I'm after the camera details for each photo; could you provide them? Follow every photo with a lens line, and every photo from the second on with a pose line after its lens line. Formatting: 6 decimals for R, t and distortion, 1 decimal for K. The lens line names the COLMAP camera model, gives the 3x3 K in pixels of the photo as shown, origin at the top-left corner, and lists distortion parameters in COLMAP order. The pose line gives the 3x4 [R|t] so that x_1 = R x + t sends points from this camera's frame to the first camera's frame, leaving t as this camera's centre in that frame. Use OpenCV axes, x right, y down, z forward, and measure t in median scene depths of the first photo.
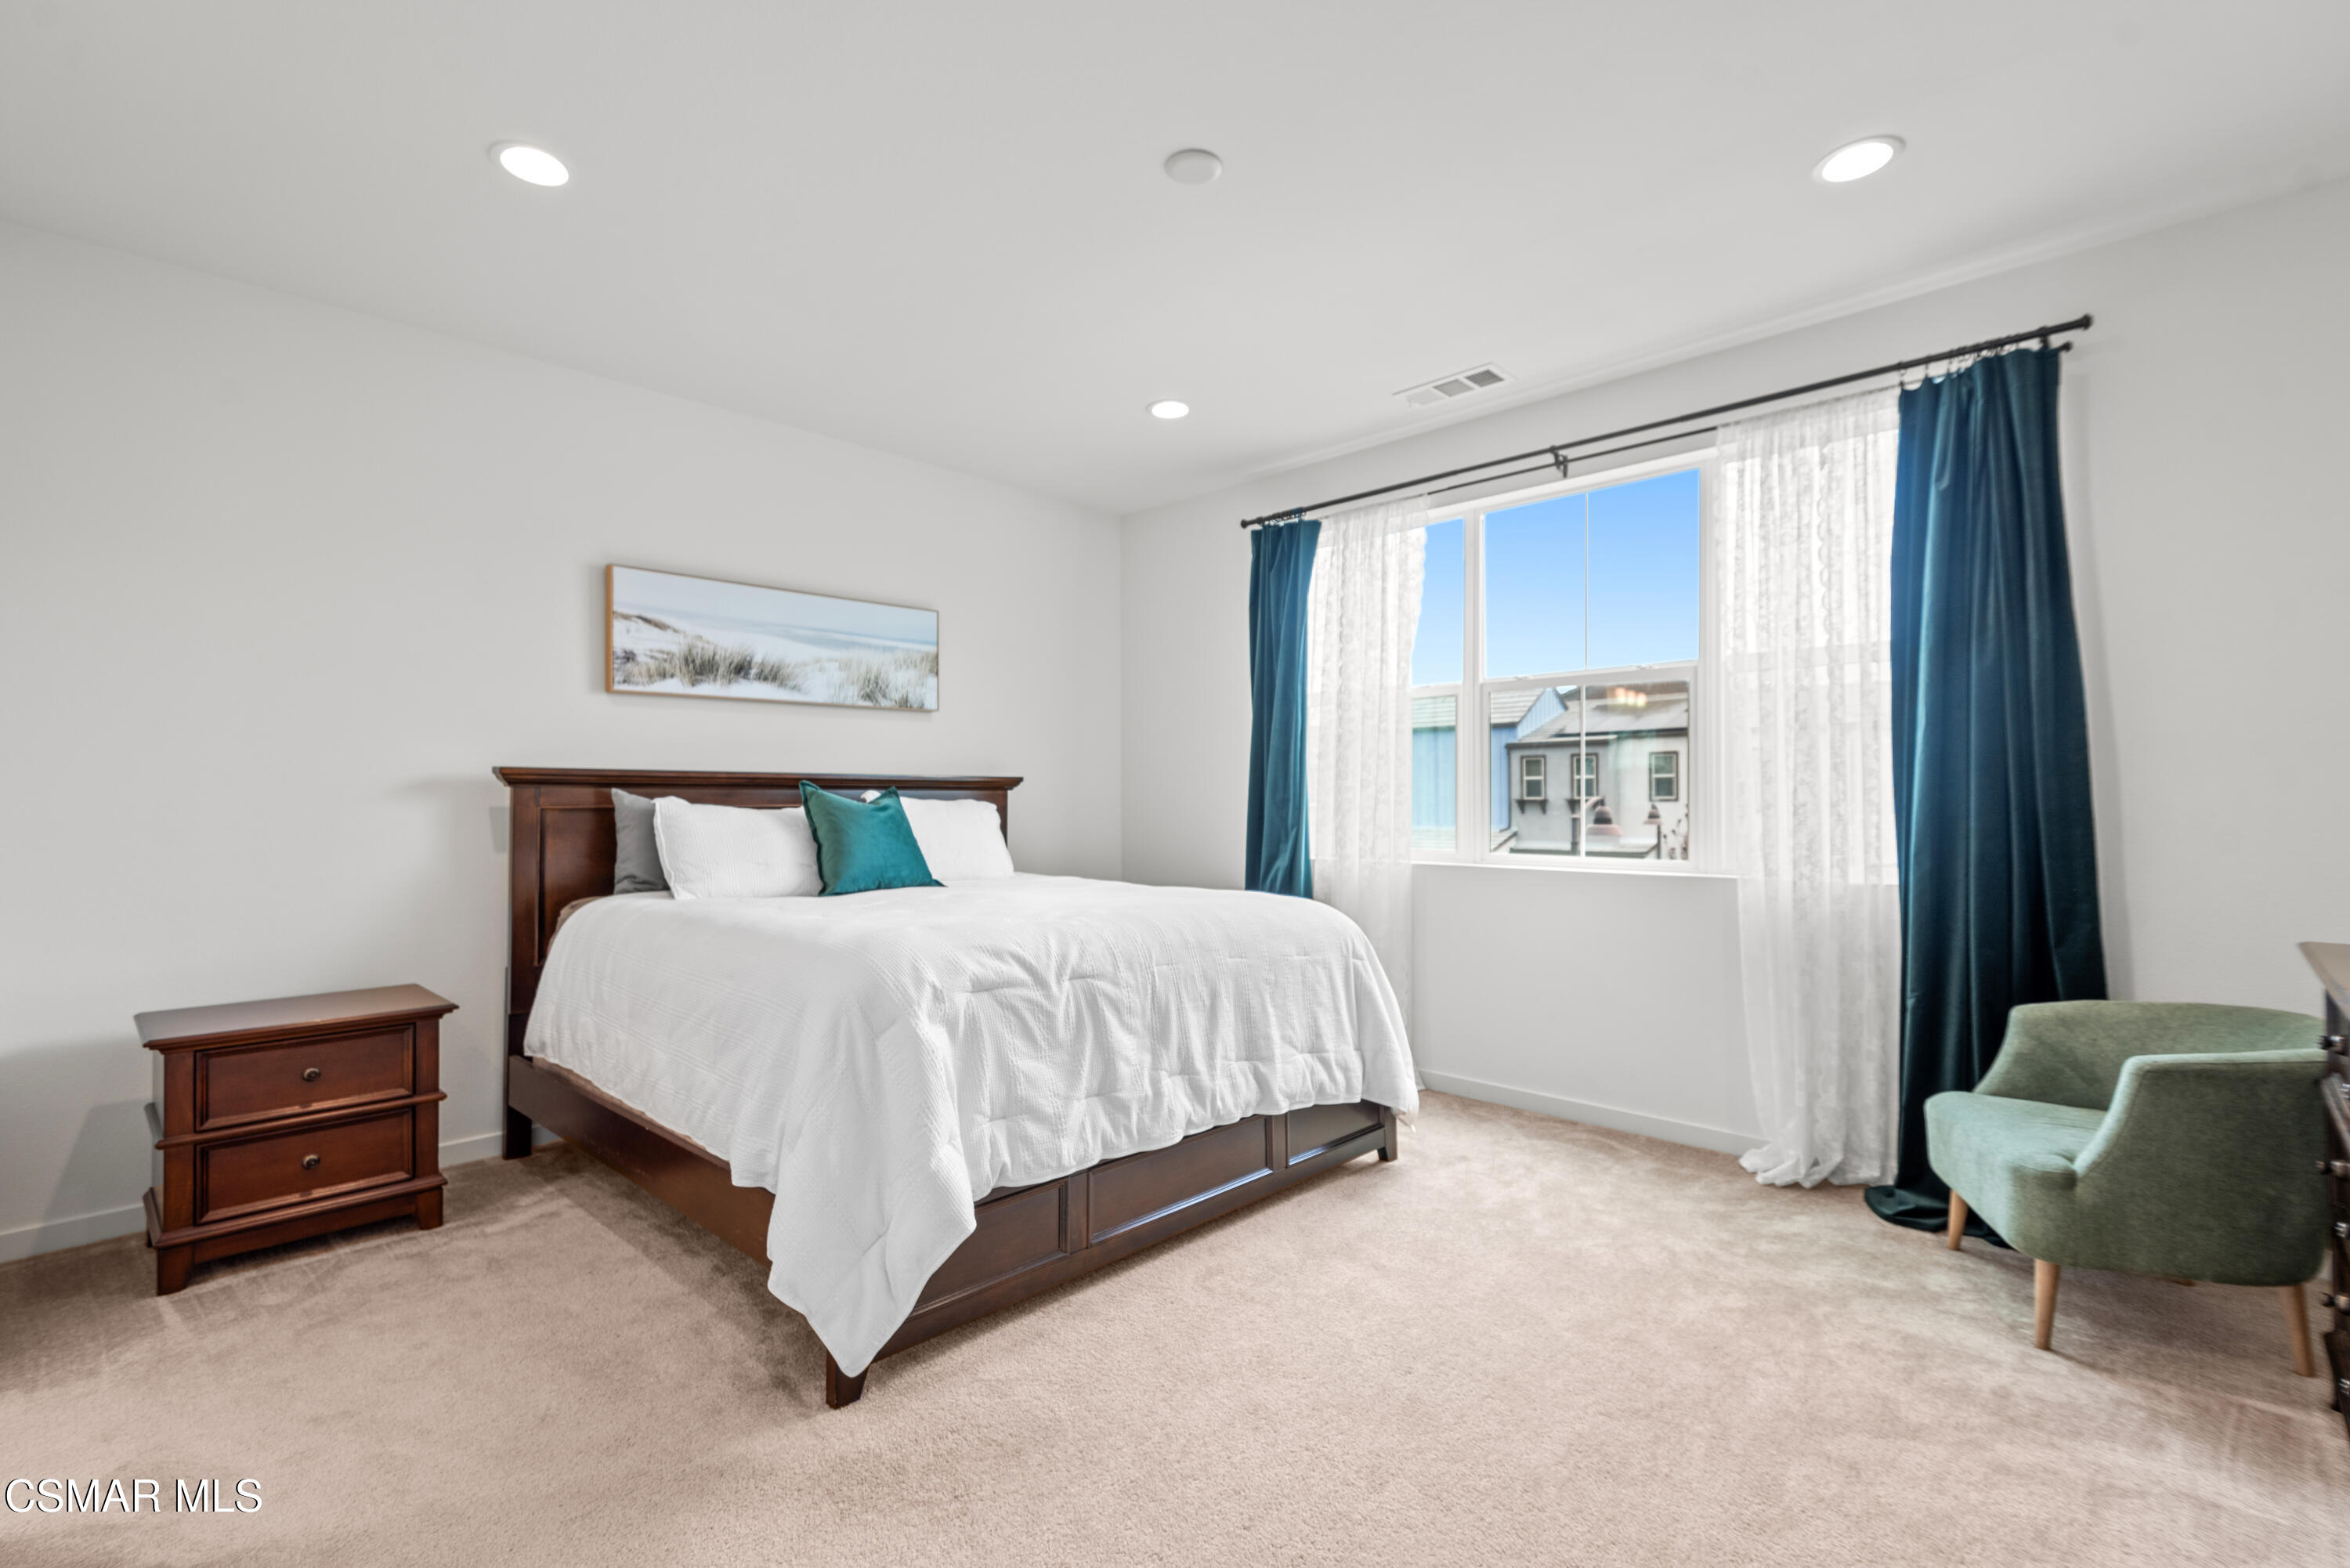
lens RADIAL K [[1056.0, 0, 1171.3], [0, 1056.0, 784.4], [0, 0, 1]] dist [0.003478, -0.000025]
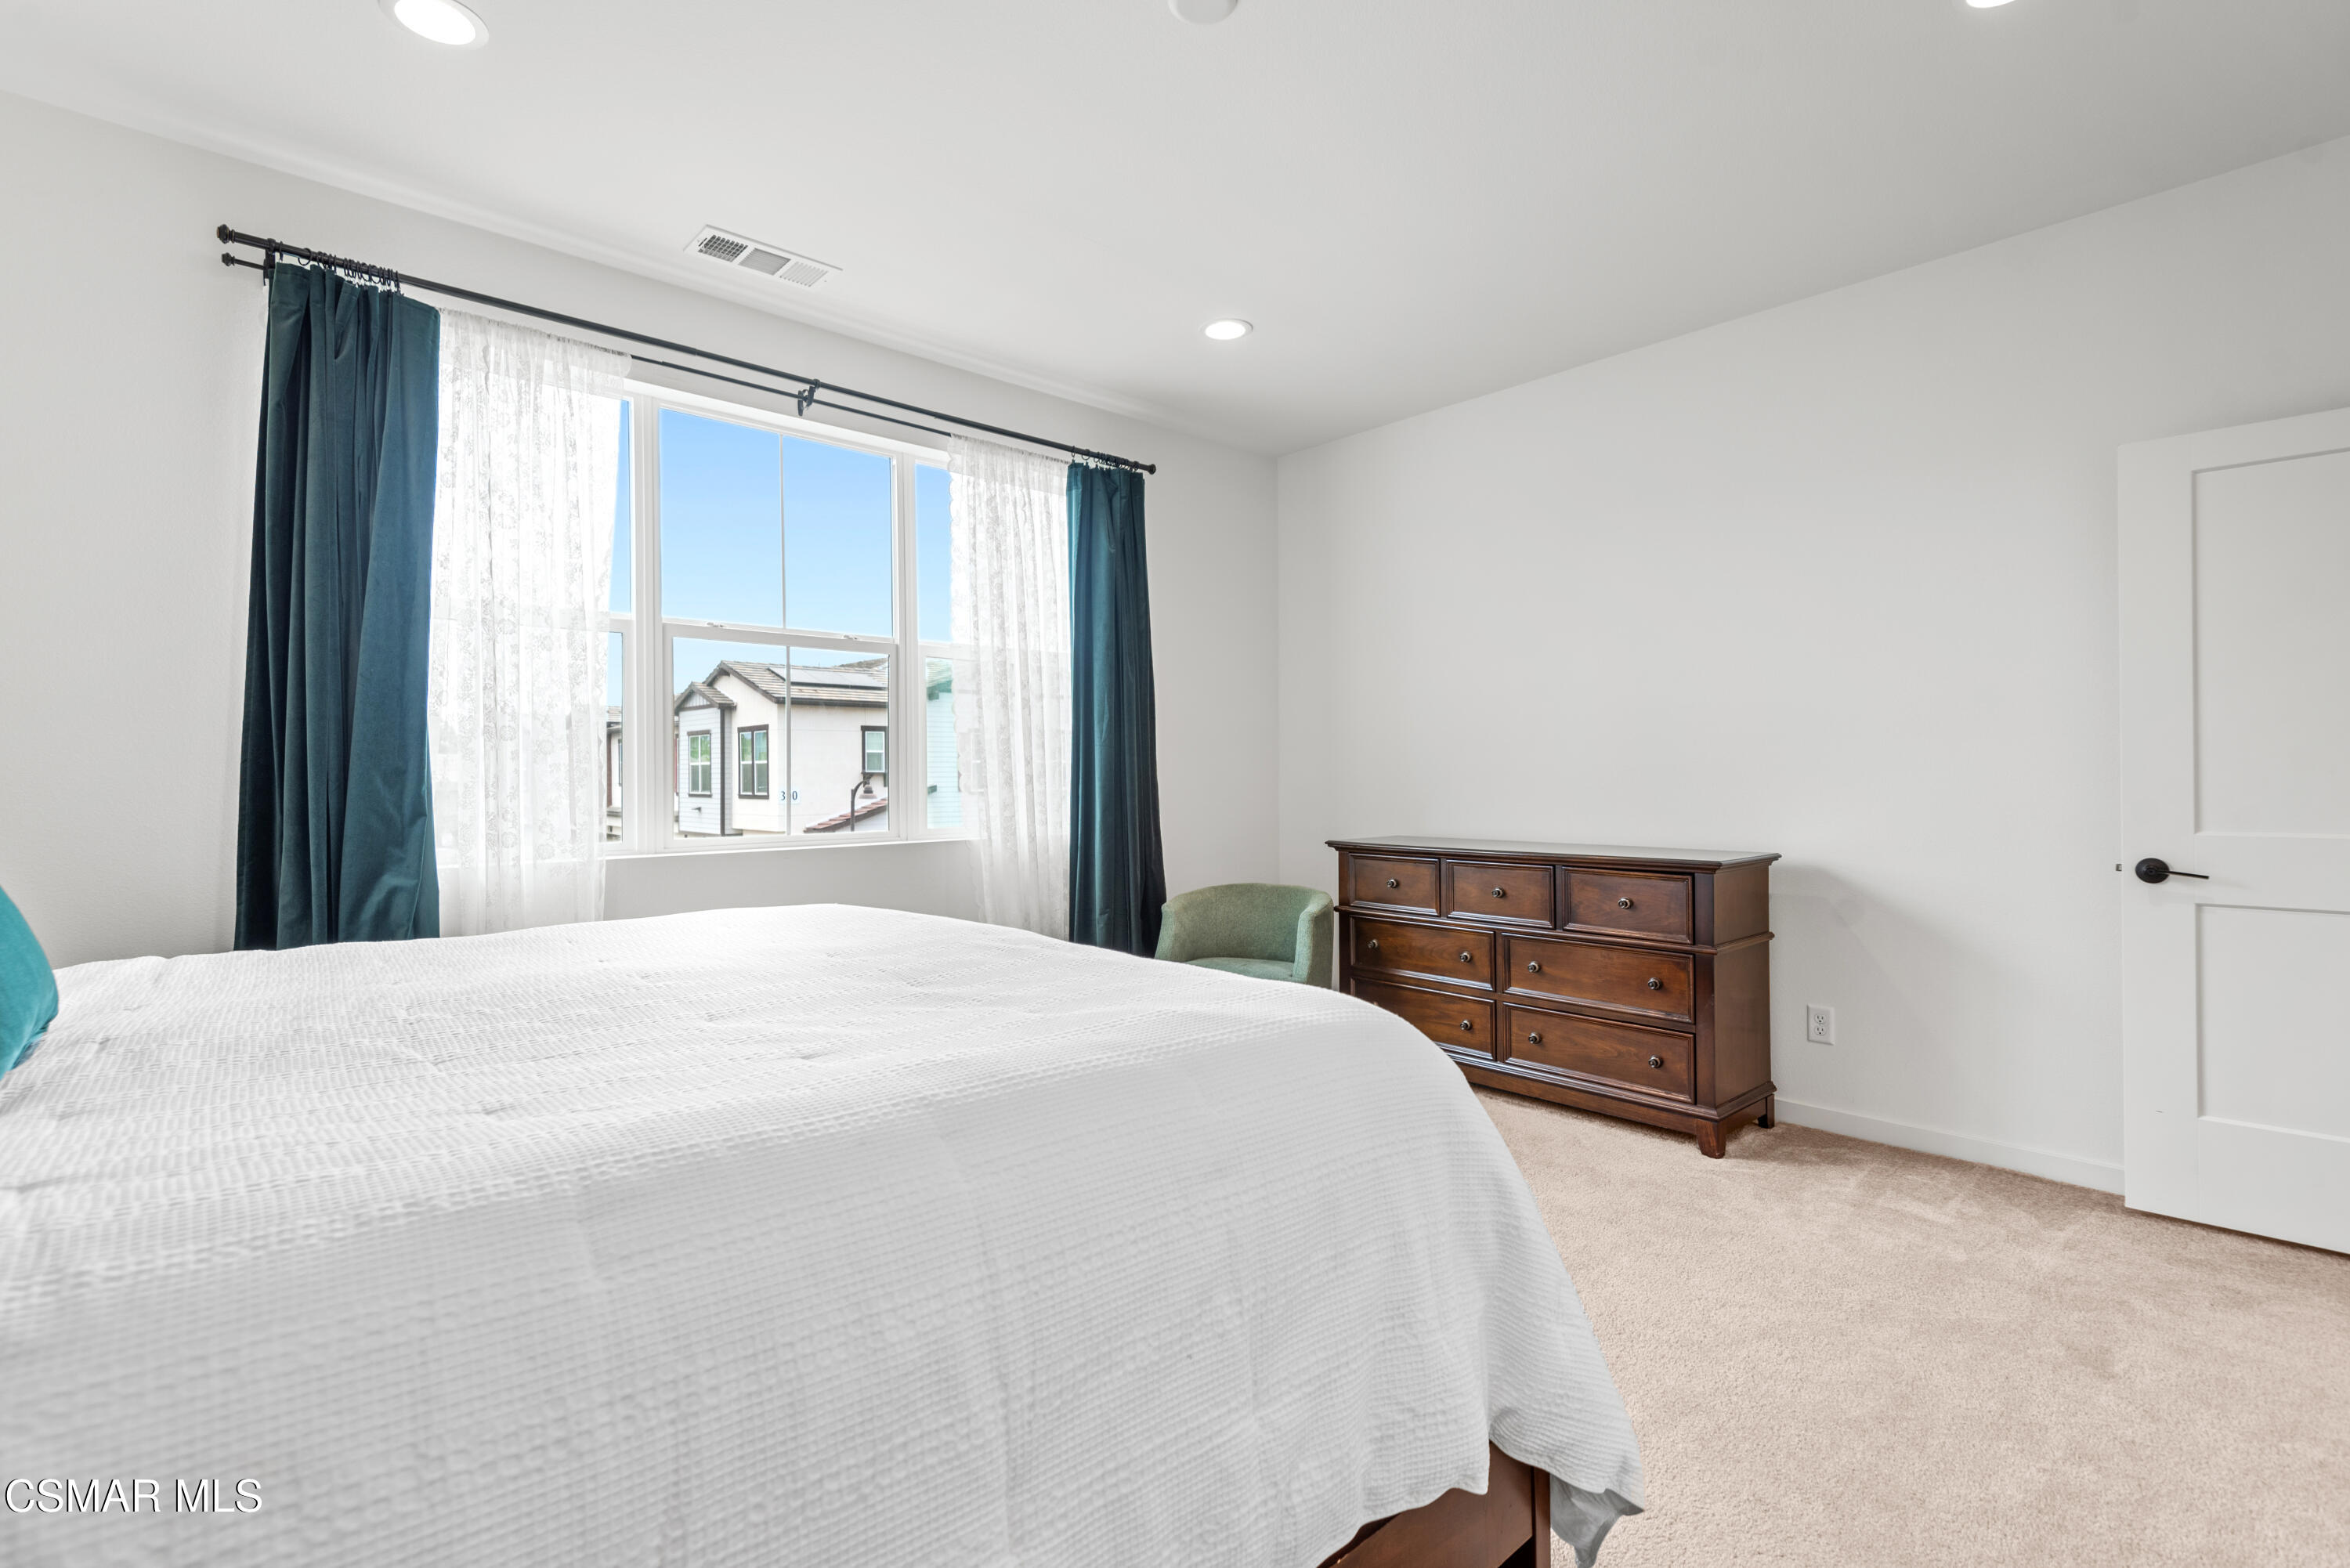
lens RADIAL K [[1056.0, 0, 1168.1], [0, 1056.0, 775.1], [0, 0, 1]] dist [0.003478, -0.000025]
pose [[0.053999, -0.002436, 0.998538, -0.538281], [-0.006701, 0.999974, 0.002802, 0.012713], [-0.998519, -0.006842, 0.053981, 0.666402]]
